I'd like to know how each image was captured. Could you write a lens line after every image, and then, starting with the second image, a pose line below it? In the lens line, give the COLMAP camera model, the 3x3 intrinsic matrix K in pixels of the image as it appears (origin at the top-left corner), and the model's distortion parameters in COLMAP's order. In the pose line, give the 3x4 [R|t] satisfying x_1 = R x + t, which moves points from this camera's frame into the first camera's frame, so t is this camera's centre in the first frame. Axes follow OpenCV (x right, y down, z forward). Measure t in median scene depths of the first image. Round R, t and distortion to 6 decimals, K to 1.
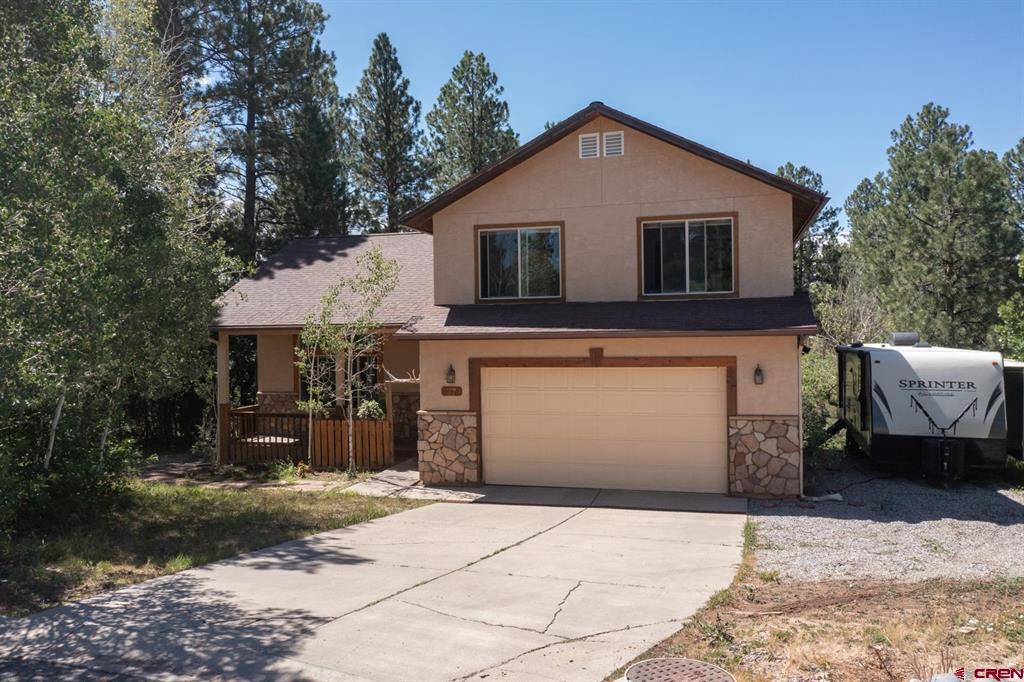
lens RADIAL K [[835.4, 0, 512.0], [0, 835.4, 341.0], [0, 0, 1]] dist [0.004630, 0.002222]
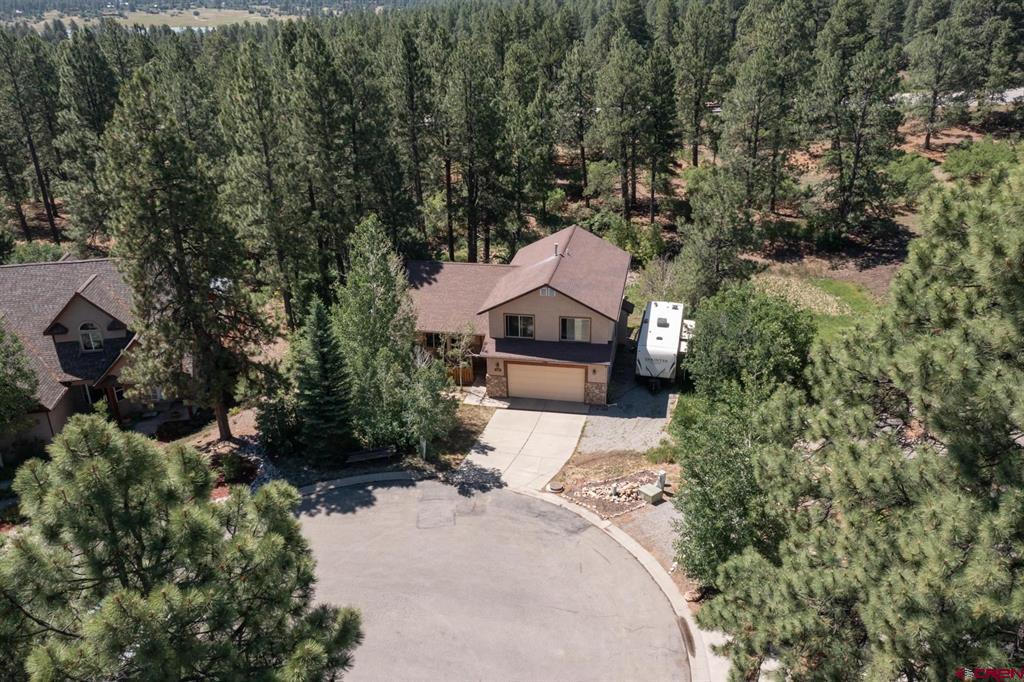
lens RADIAL K [[835.4, 0, 512.0], [0, 835.4, 341.0], [0, 0, 1]] dist [0.004630, 0.002222]
pose [[0.997617, -0.022648, 0.065177, -0.228558], [-0.003638, 0.926015, 0.377469, -1.252448], [-0.068904, -0.376807, 0.923726, -1.881046]]
